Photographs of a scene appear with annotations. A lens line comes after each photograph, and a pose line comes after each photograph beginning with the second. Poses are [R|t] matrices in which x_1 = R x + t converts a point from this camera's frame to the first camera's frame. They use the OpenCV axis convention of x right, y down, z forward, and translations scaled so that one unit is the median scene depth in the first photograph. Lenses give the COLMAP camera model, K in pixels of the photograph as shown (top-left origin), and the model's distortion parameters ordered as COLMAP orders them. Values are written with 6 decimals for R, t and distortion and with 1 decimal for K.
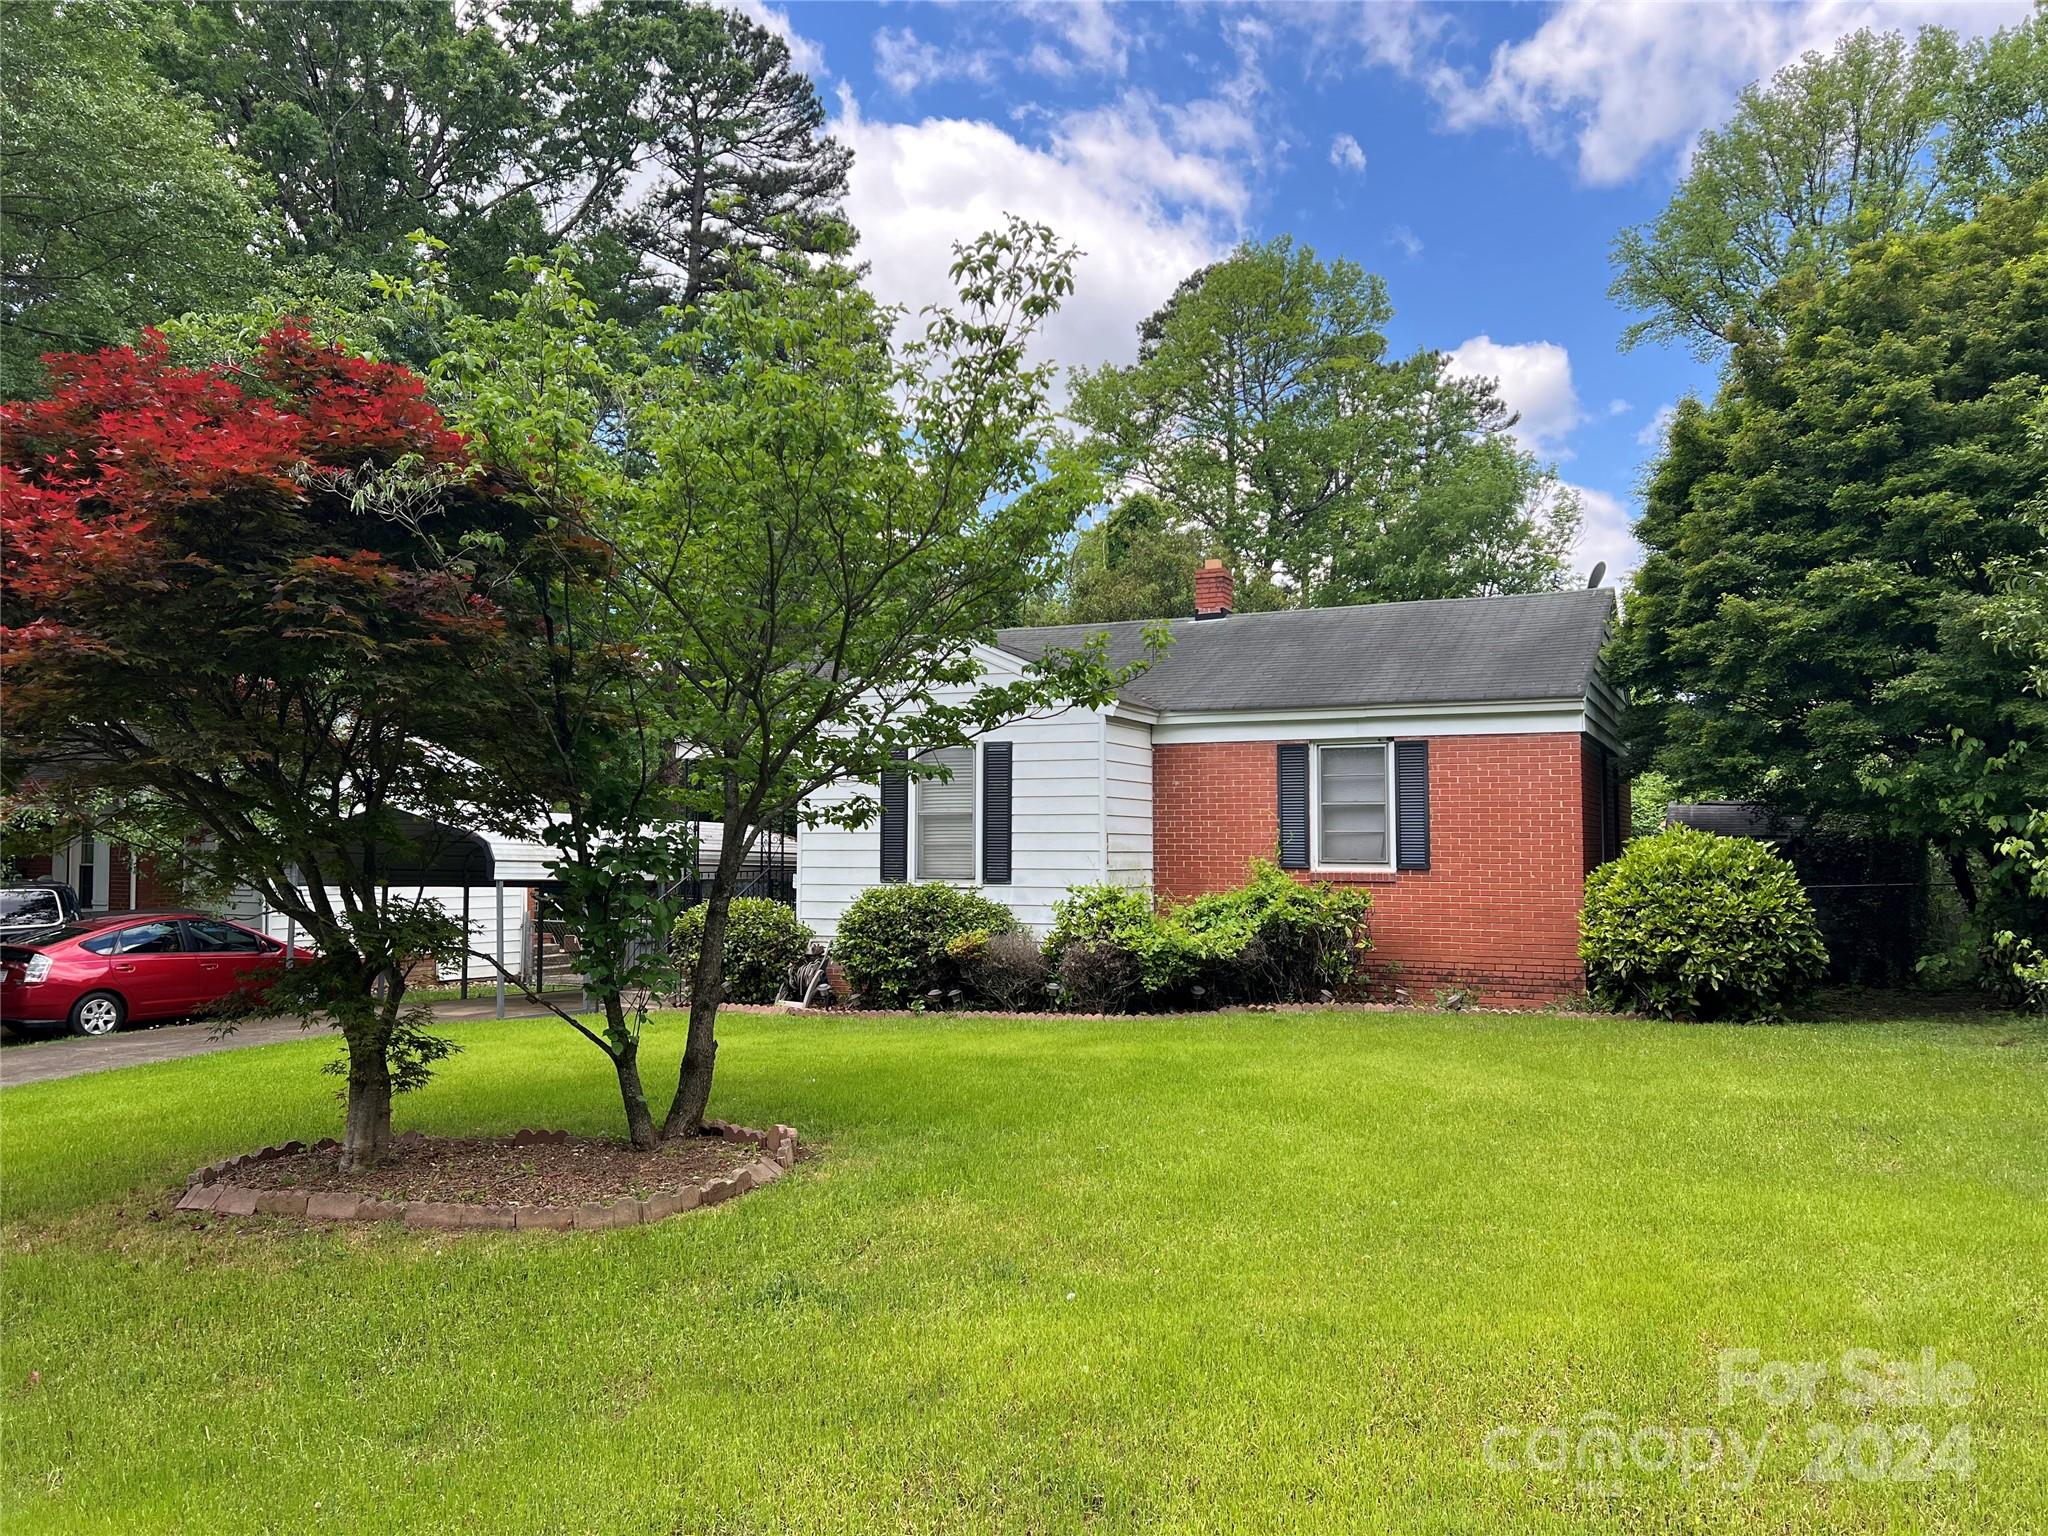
lens RADIAL K [[1548.7, 0, 1023.3], [0, 1548.7, 768.2], [0, 0, 1]] dist [-0.001434, -0.000504]
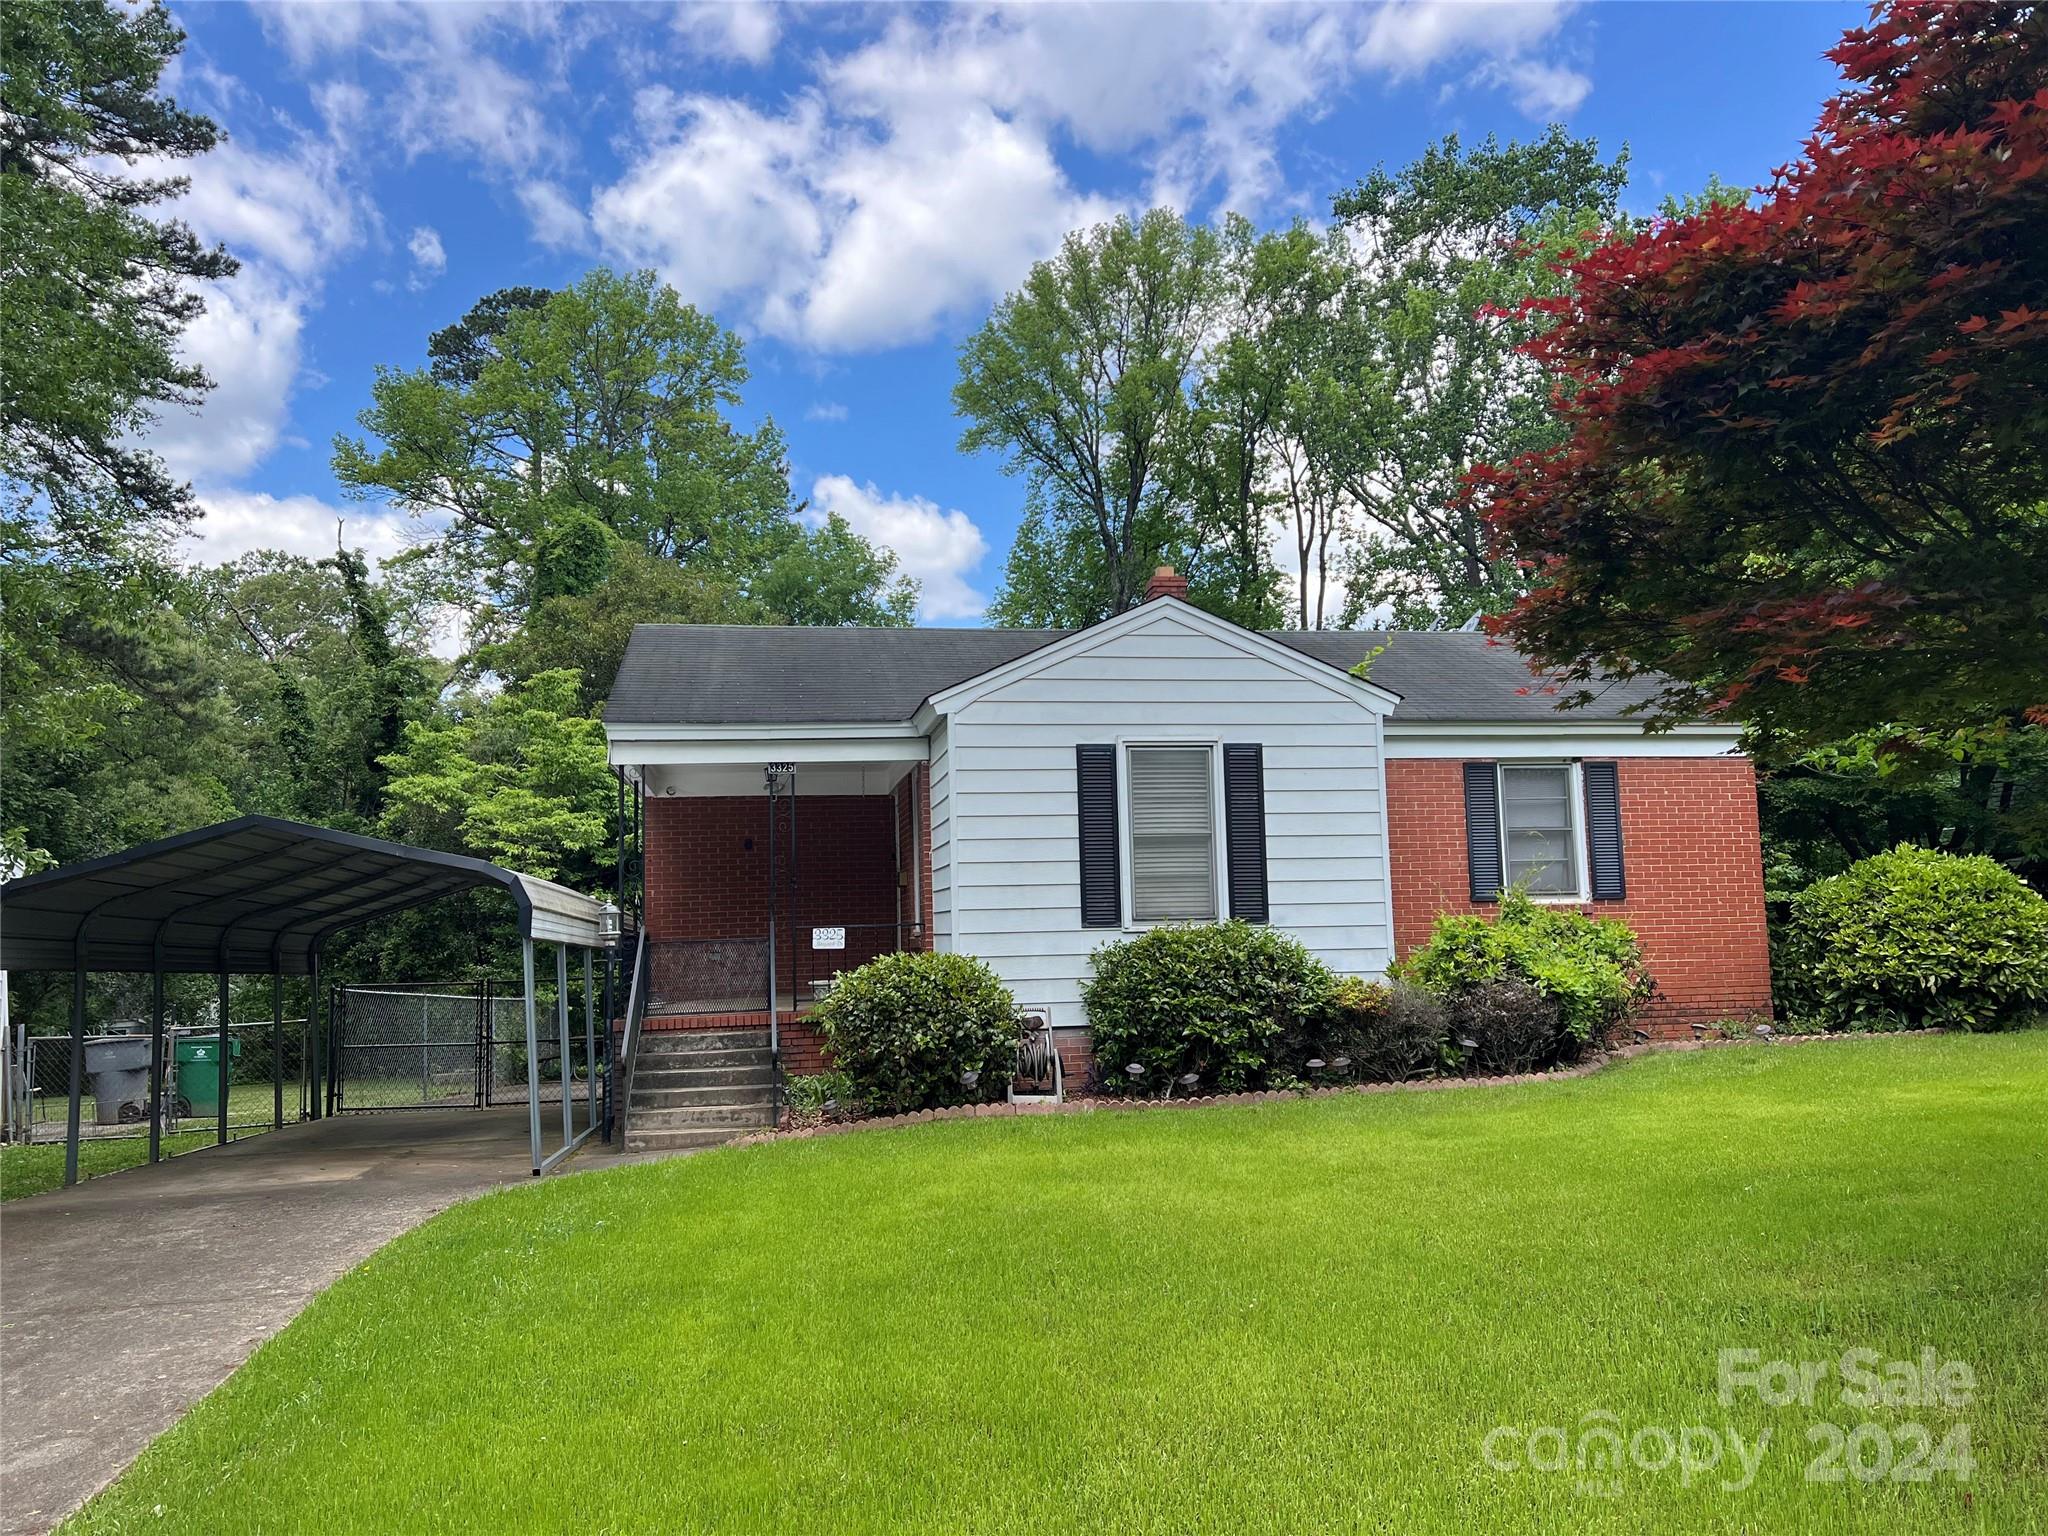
lens RADIAL K [[1548.7, 0, 1023.7], [0, 1548.7, 768.9], [0, 0, 1]] dist [-0.001434, -0.000504]
pose [[0.826401, 0.038740, 0.561747, -0.559988], [-0.004348, 0.998040, -0.062432, 0.046360], [-0.563065, 0.049152, 0.824950, 0.419749]]
